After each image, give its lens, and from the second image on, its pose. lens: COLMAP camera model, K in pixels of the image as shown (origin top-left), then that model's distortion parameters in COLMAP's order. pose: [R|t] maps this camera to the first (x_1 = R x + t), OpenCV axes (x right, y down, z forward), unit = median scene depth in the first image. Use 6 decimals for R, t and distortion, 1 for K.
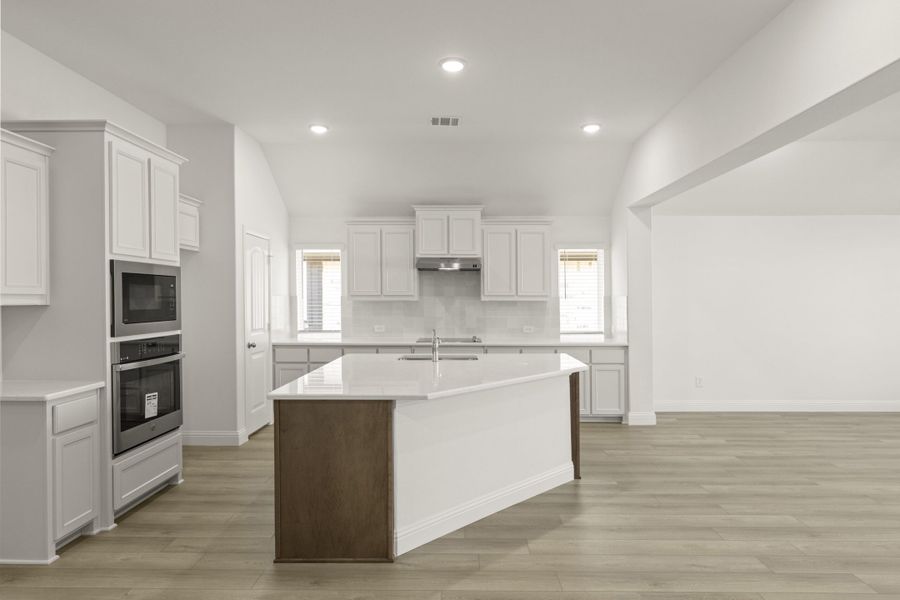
lens RADIAL K [[522.7, 0, 454.2], [0, 522.7, 296.0], [0, 0, 1]] dist [0.008194, 0.000694]
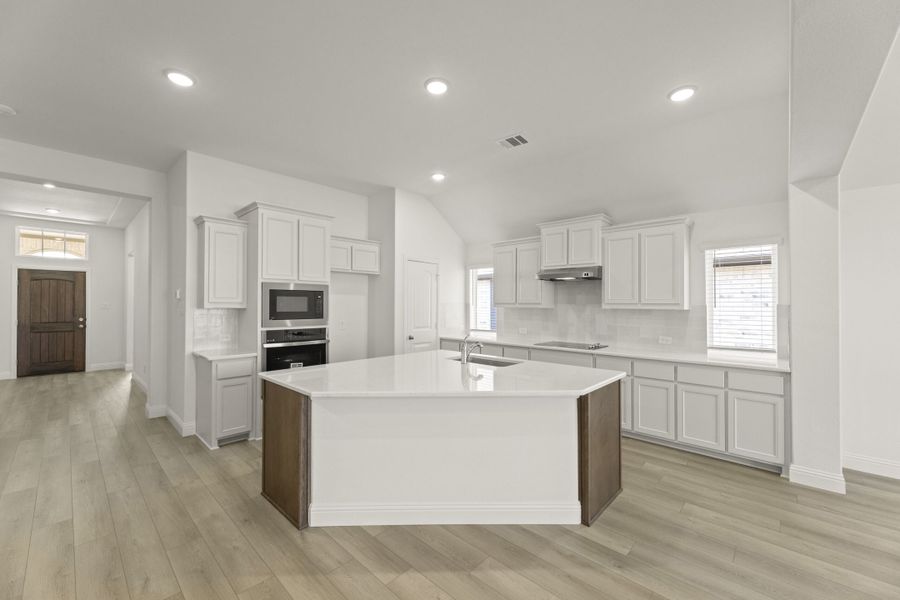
lens RADIAL K [[361.7, 0, 440.2], [0, 361.7, 302.5], [0, 0, 1]] dist [0.004228, -0.000234]
pose [[0.733156, -0.001409, -0.680059, 0.311125], [-0.001864, 0.999990, -0.004081, 0.000634], [0.680058, 0.004260, 0.733146, 0.288440]]
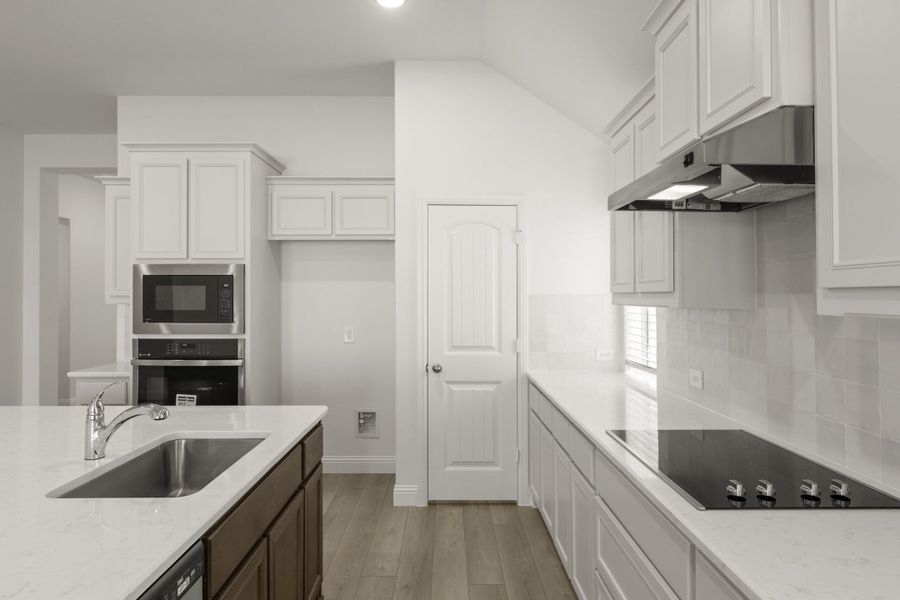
lens RADIAL K [[534.0, 0, 447.4], [0, 534.0, 292.9], [0, 0, 1]] dist [-0.010061, -0.000133]
pose [[0.024158, -0.009141, -0.999666, 0.267393], [0.002358, 0.999956, -0.009087, 0.002012], [0.999705, -0.002138, 0.024178, 0.889068]]
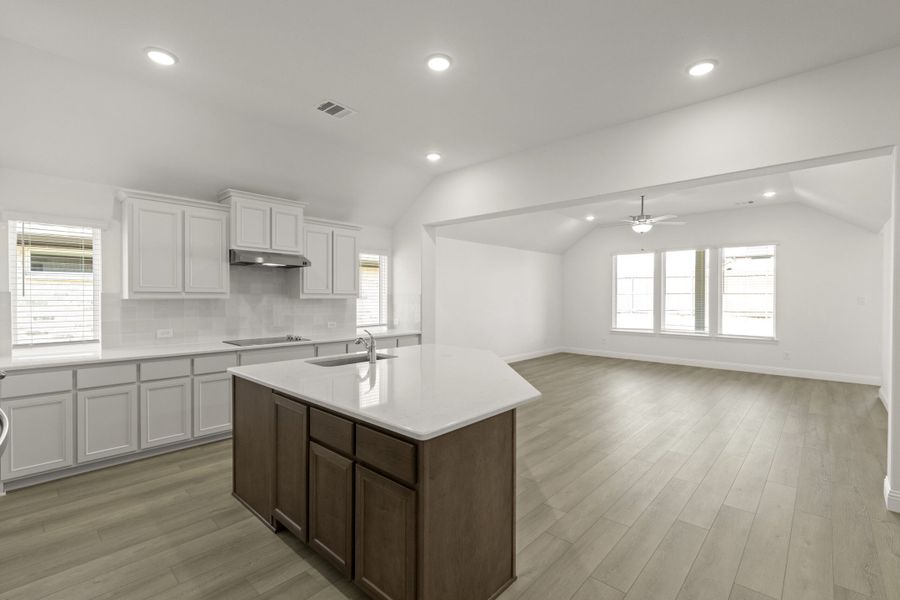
lens RADIAL K [[401.0, 0, 446.9], [0, 401.0, 306.1], [0, 0, 1]] dist [-0.019244, 0.000182]
pose [[0.669724, -0.015382, 0.742451, -0.341145], [-0.007767, 0.999586, 0.027715, -0.000050], [-0.742570, -0.024329, 0.669327, 0.293306]]
